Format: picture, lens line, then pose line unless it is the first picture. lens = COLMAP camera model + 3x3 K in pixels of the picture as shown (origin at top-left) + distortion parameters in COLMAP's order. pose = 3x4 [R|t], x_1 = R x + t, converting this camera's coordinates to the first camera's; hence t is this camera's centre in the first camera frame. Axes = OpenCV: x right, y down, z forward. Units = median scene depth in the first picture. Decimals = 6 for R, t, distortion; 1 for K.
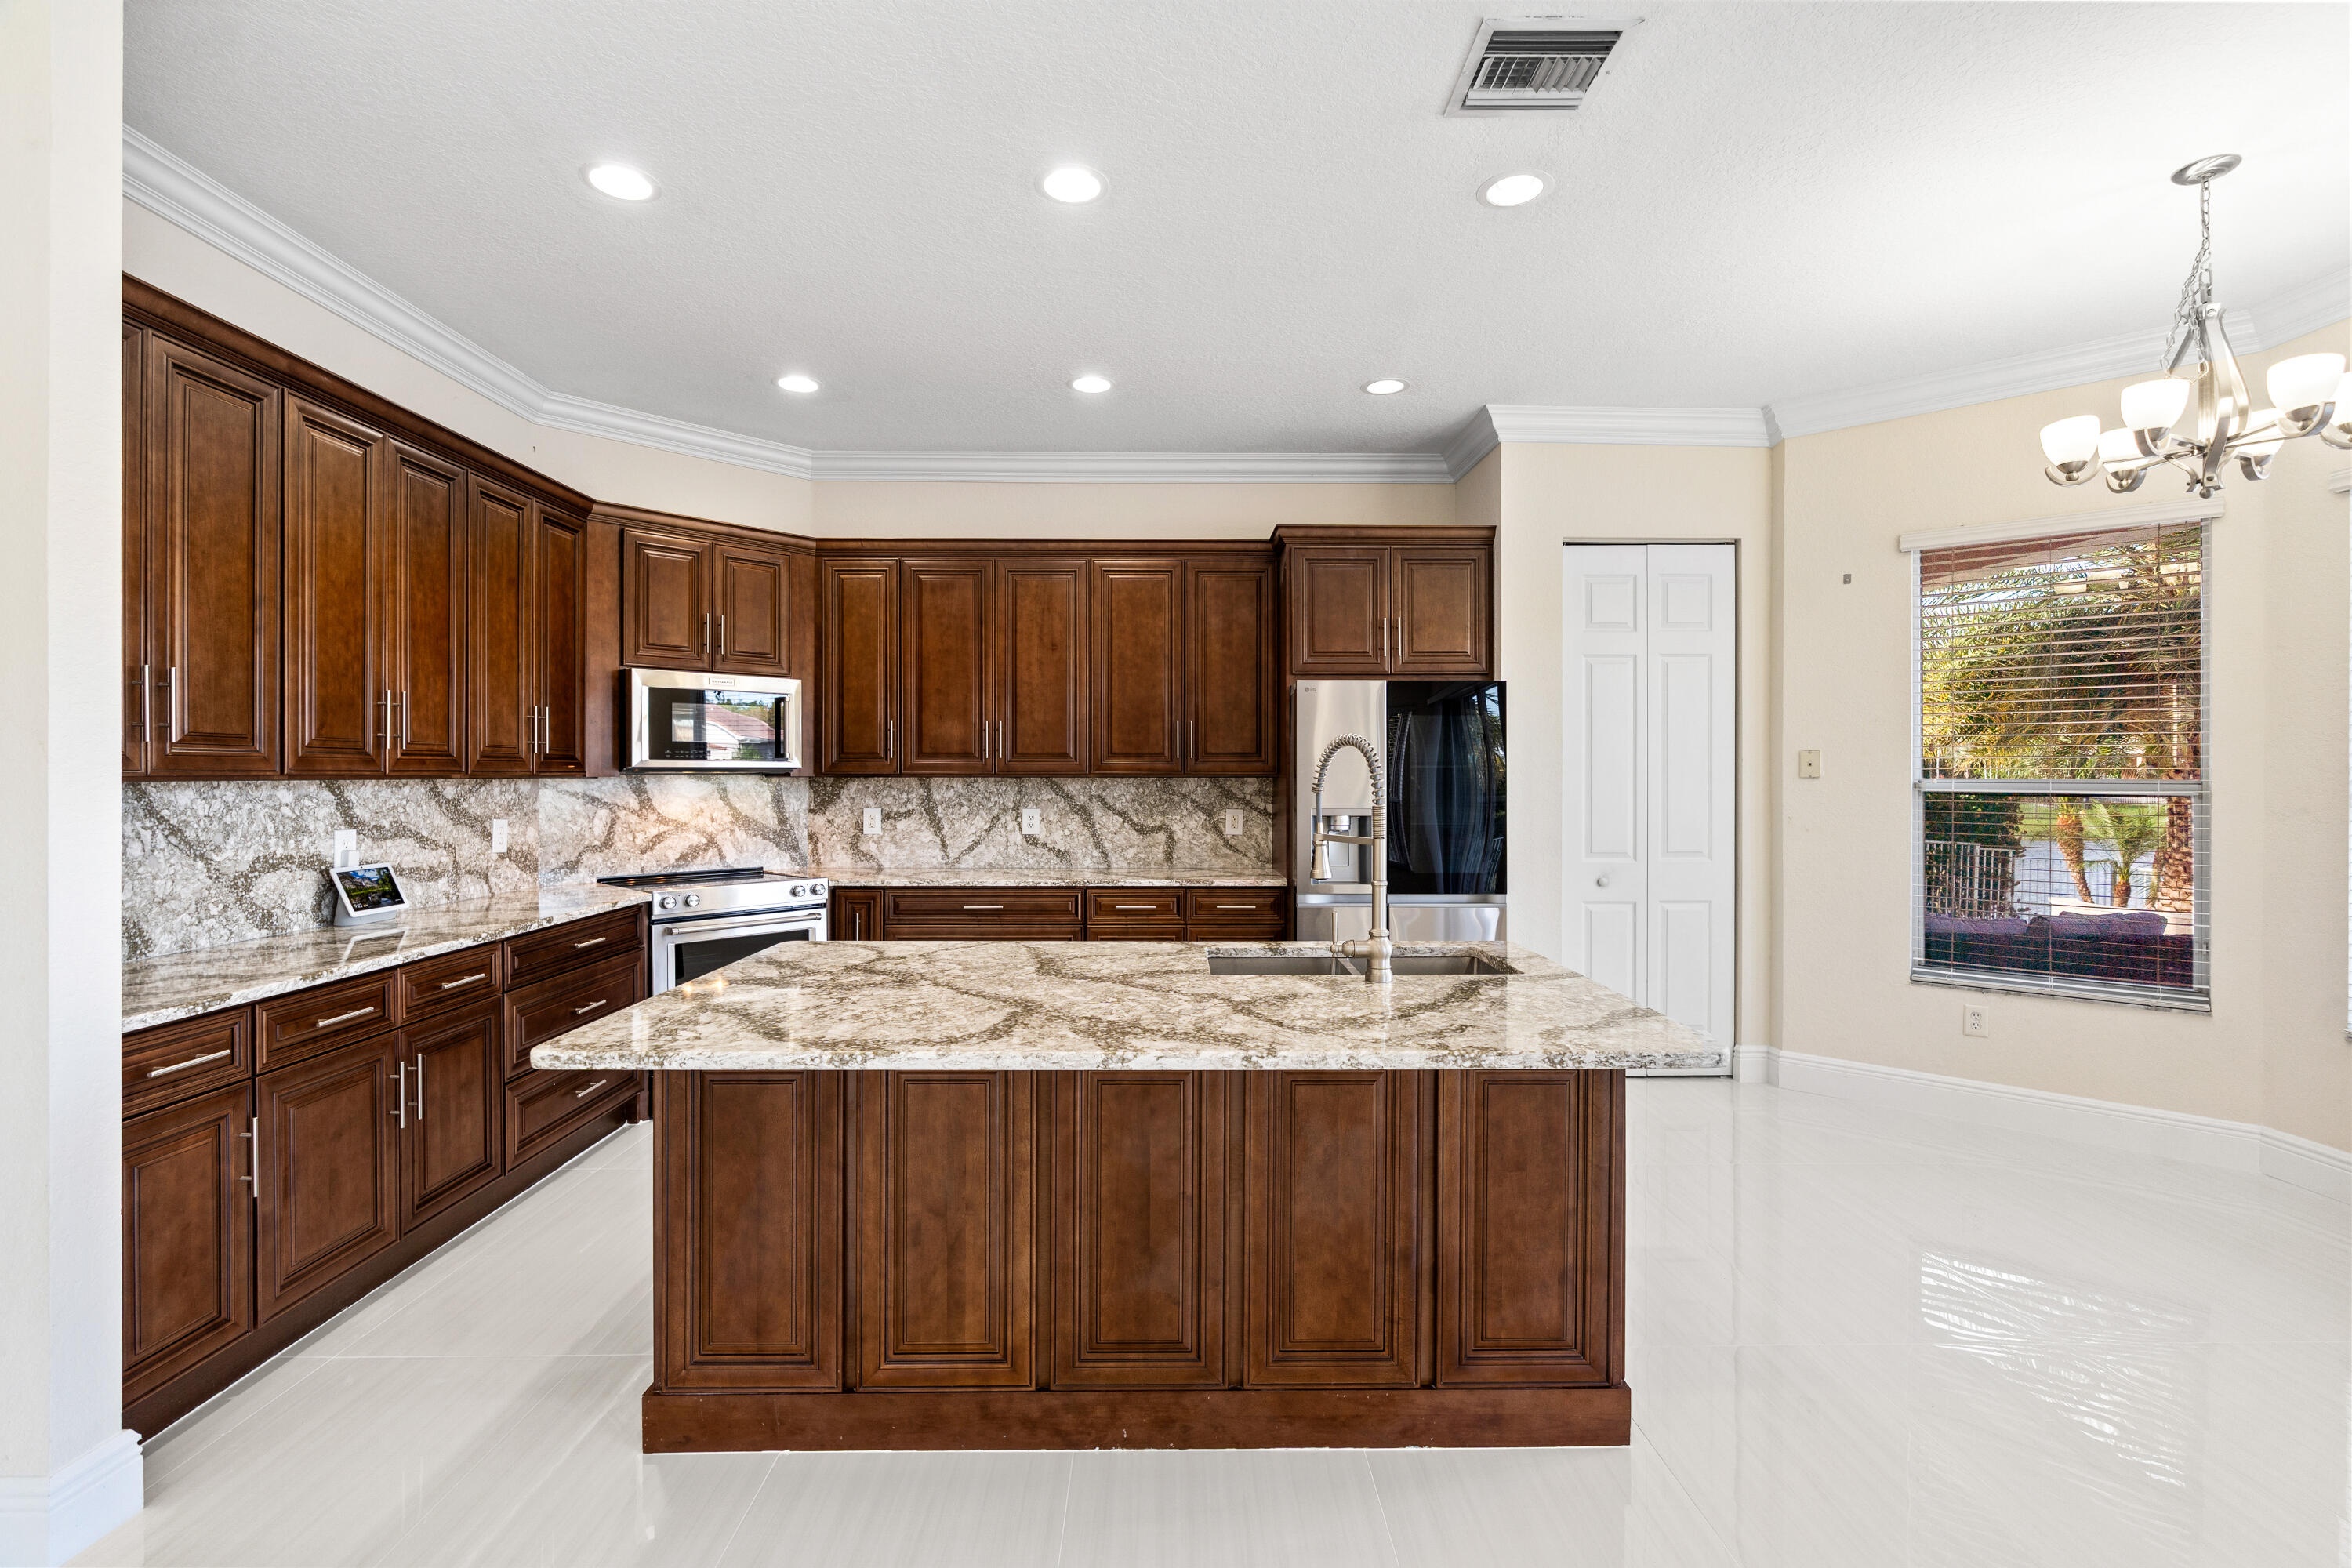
lens RADIAL K [[1066.4, 0, 1177.8], [0, 1066.4, 779.2], [0, 0, 1]] dist [-0.002942, 0.001723]
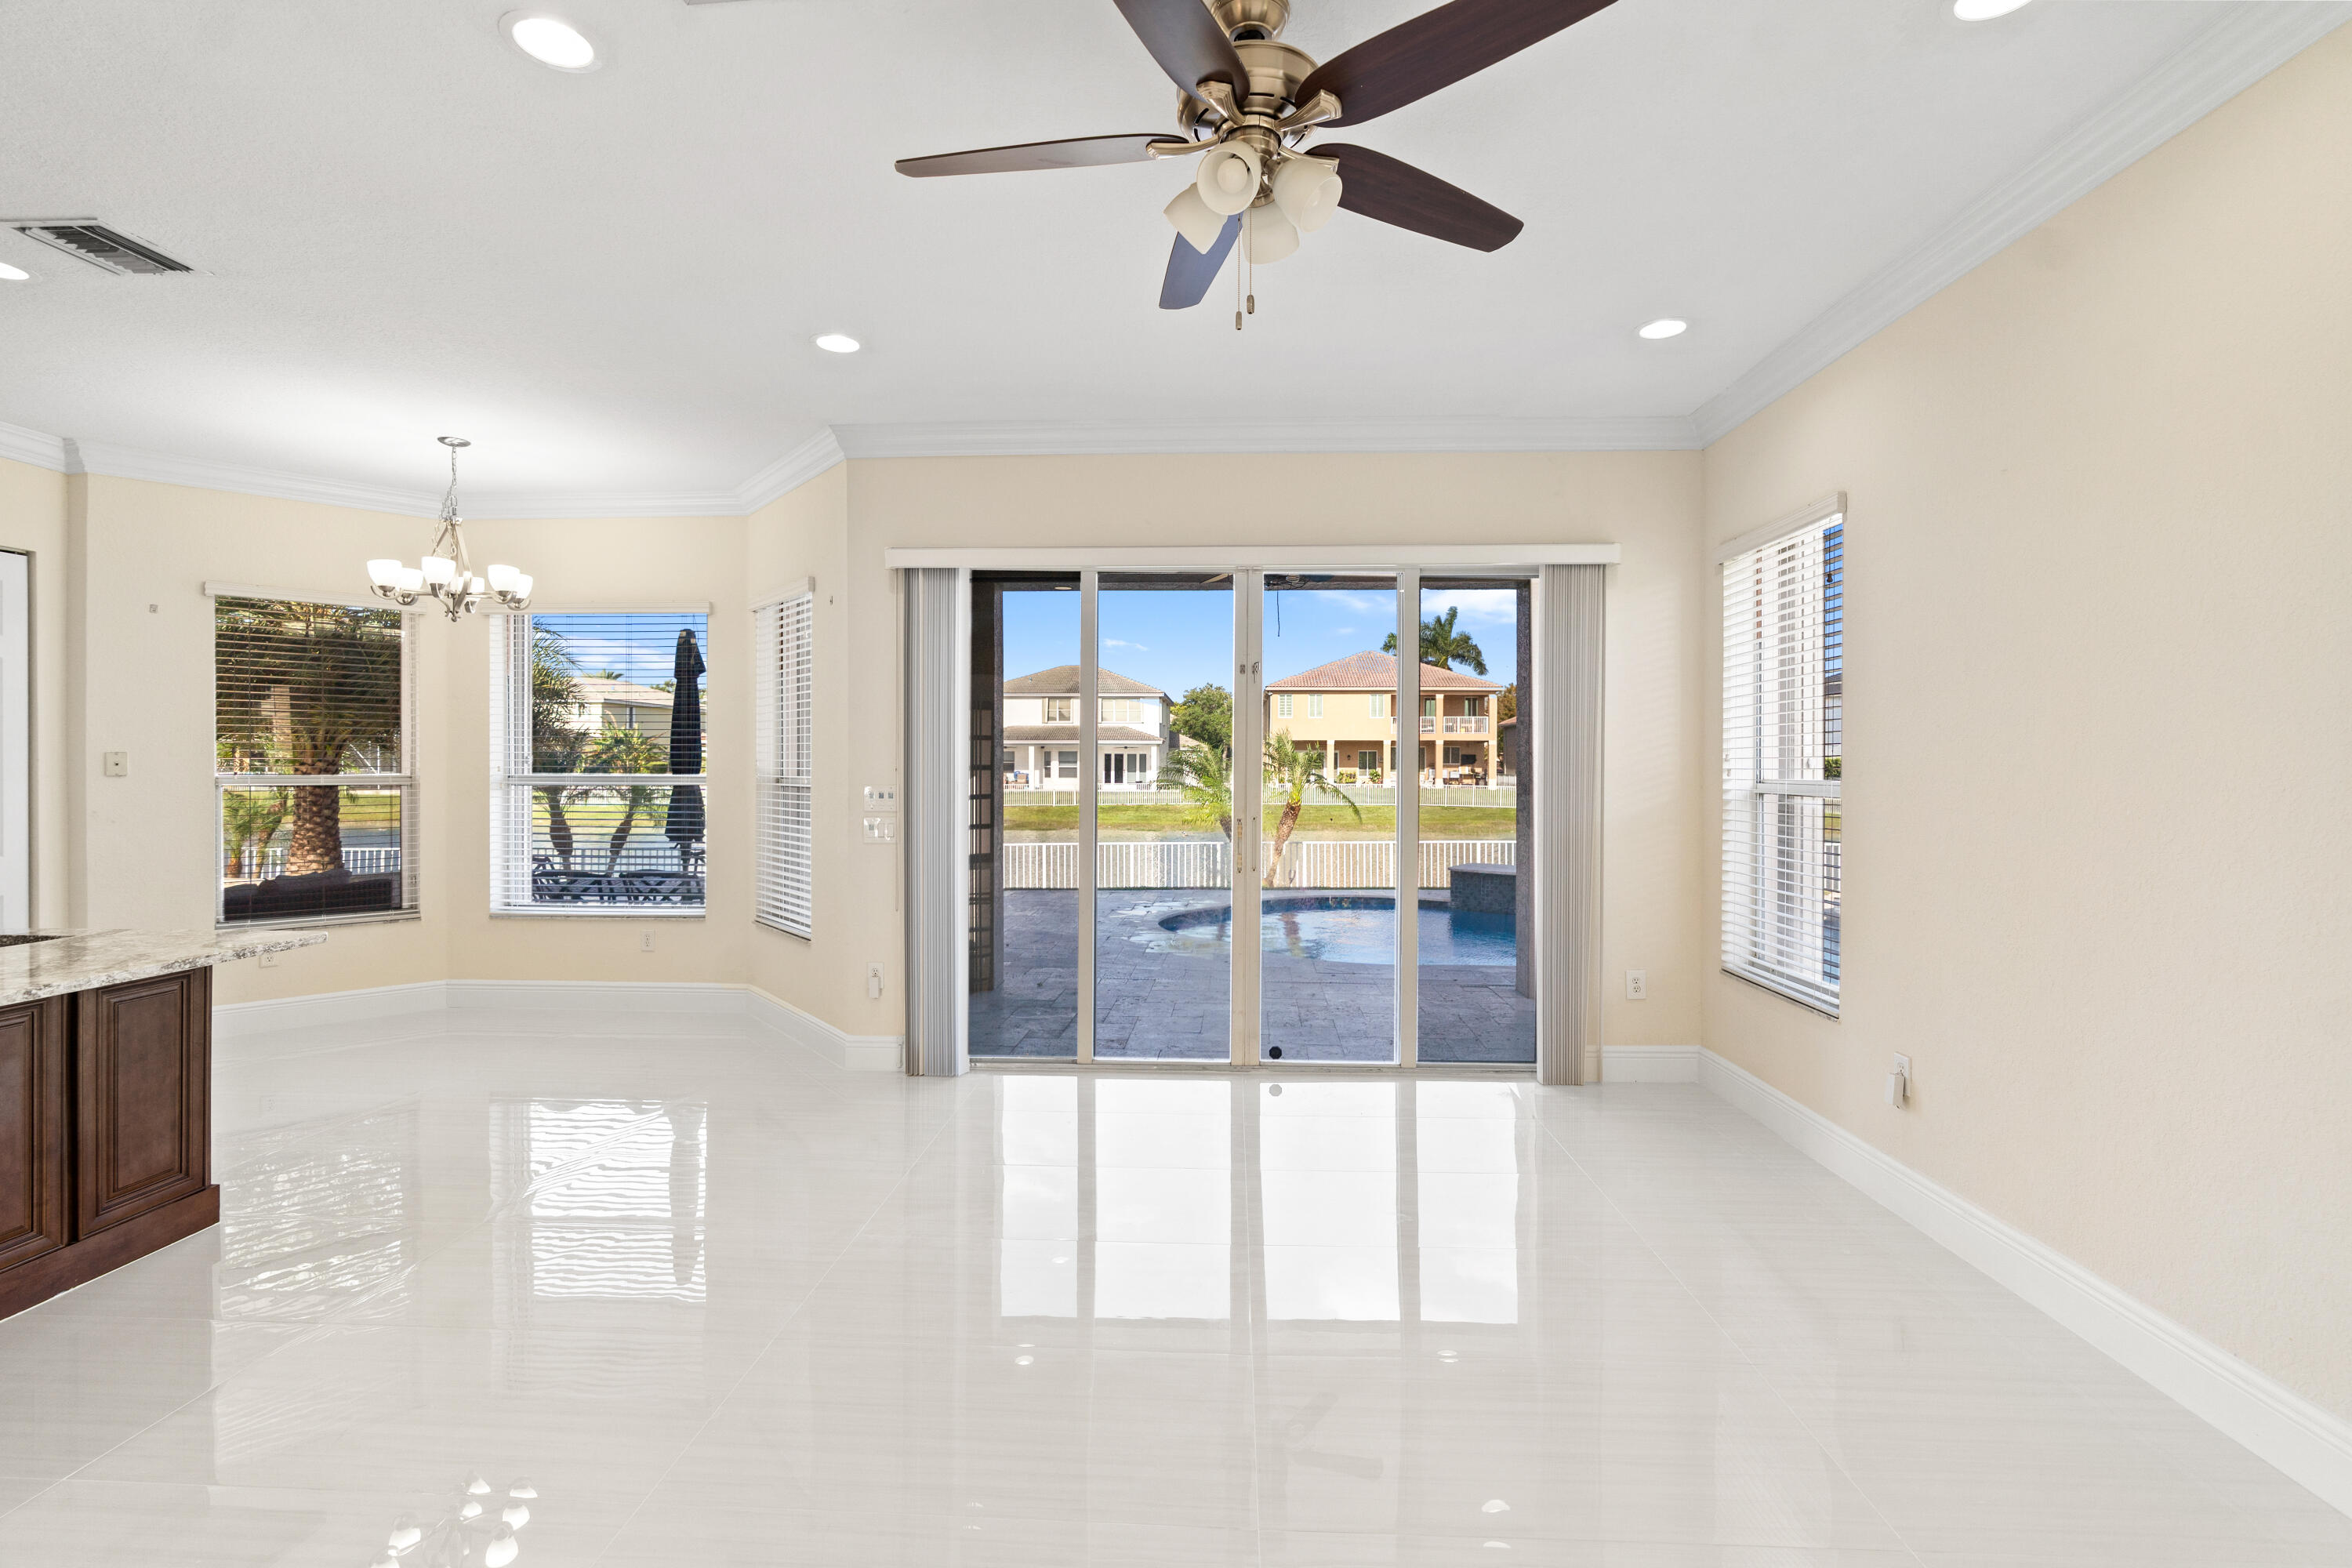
lens RADIAL K [[1066.4, 0, 1180.3], [0, 1066.4, 761.4], [0, 0, 1]] dist [-0.002942, 0.001723]
pose [[0.071212, 0.002228, 0.997459, -0.769318], [0.002236, 0.999995, -0.002393, -0.018992], [-0.997459, 0.002401, 0.071206, -0.369920]]
